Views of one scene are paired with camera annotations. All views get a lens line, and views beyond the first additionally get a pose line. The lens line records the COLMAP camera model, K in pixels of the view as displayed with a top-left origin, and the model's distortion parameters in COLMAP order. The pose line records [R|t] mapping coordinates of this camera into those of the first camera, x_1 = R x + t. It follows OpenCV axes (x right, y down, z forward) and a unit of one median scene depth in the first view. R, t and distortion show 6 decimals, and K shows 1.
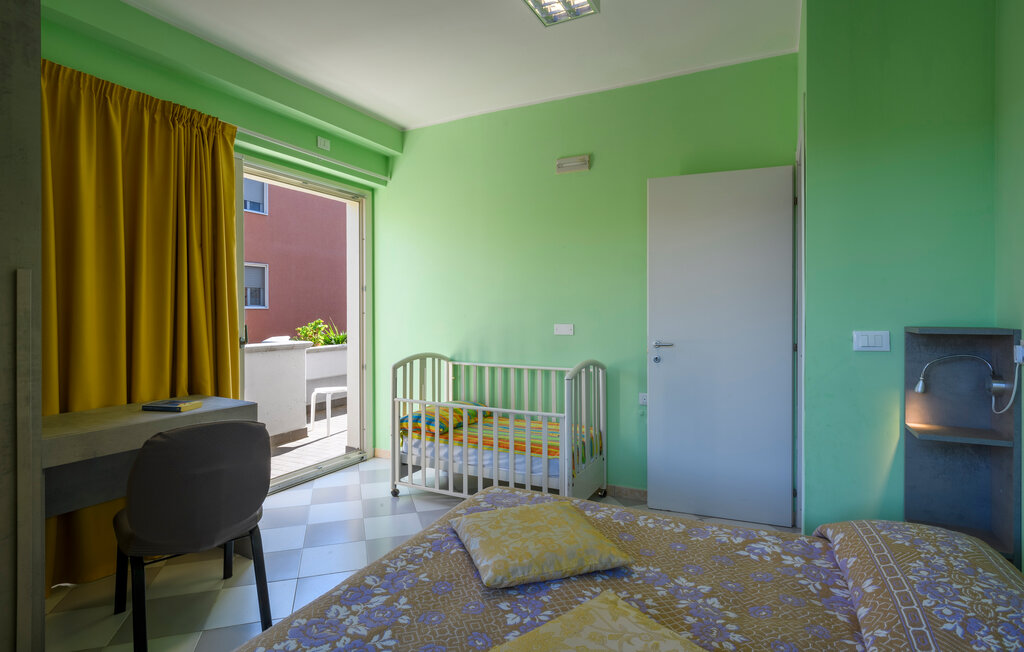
lens RADIAL K [[528.2, 0, 512.2], [0, 528.2, 321.1], [0, 0, 1]] dist [-0.006980, -0.001383]
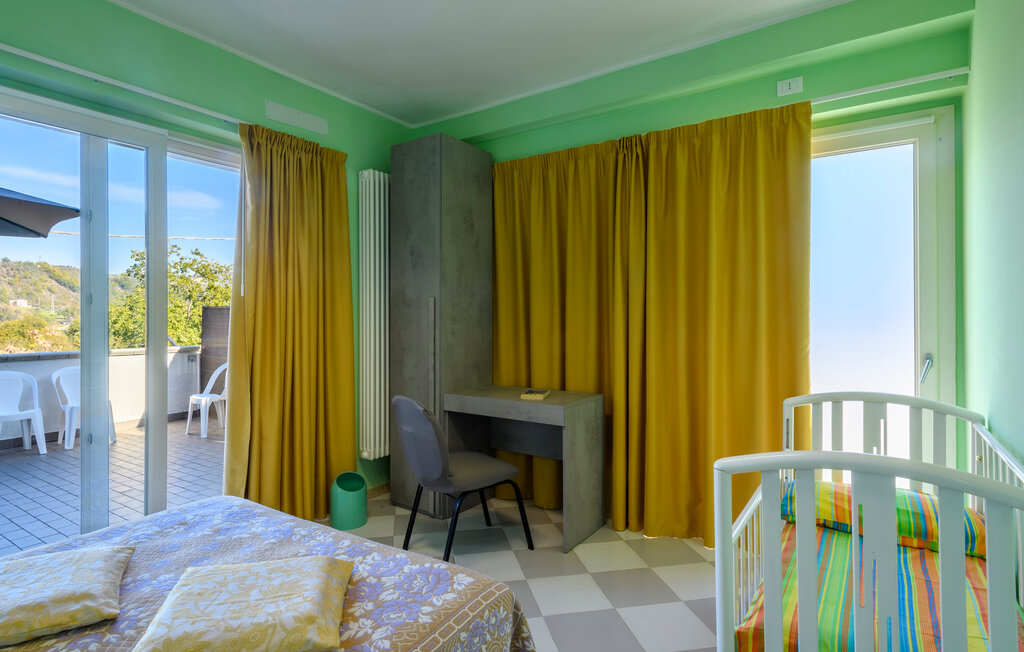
lens RADIAL K [[528.2, 0, 508.5], [0, 528.2, 323.5], [0, 0, 1]] dist [-0.006980, -0.001383]
pose [[-0.102769, 0.003759, -0.994698, 0.744218], [-0.007913, 0.999958, 0.004597, -0.017167], [0.994674, 0.008344, -0.102735, 1.263555]]
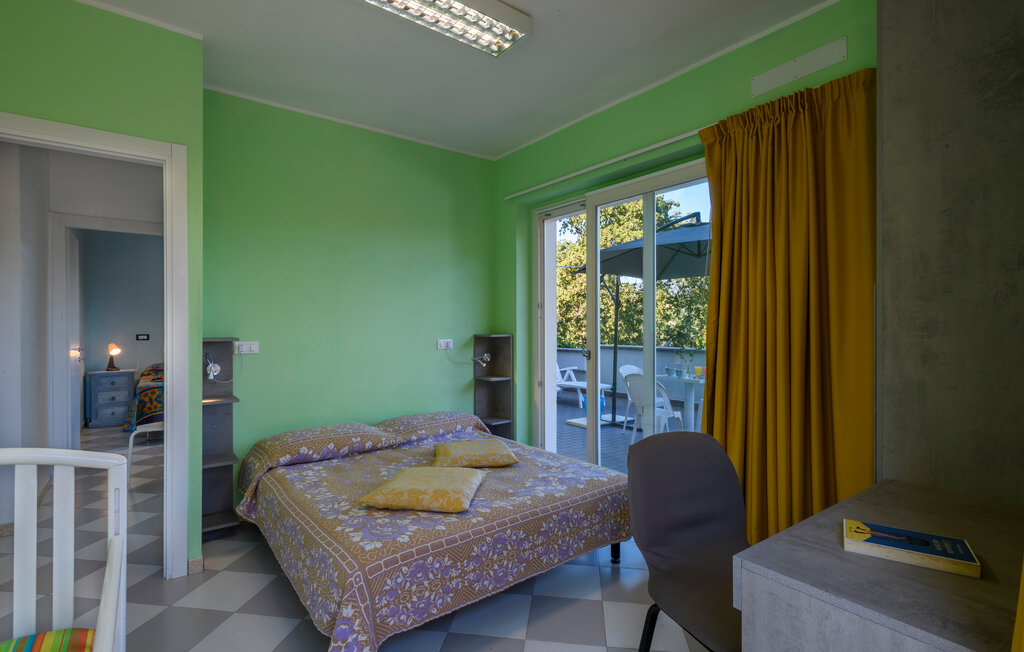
lens RADIAL K [[484.9, 0, 509.6], [0, 484.9, 323.5], [0, 0, 1]] dist [-0.000454, -0.000154]
pose [[-0.901543, 0.000995, 0.432688, -0.619129], [0.005318, 0.999947, 0.008780, -0.034410], [-0.432656, 0.010216, -0.901501, 1.786553]]
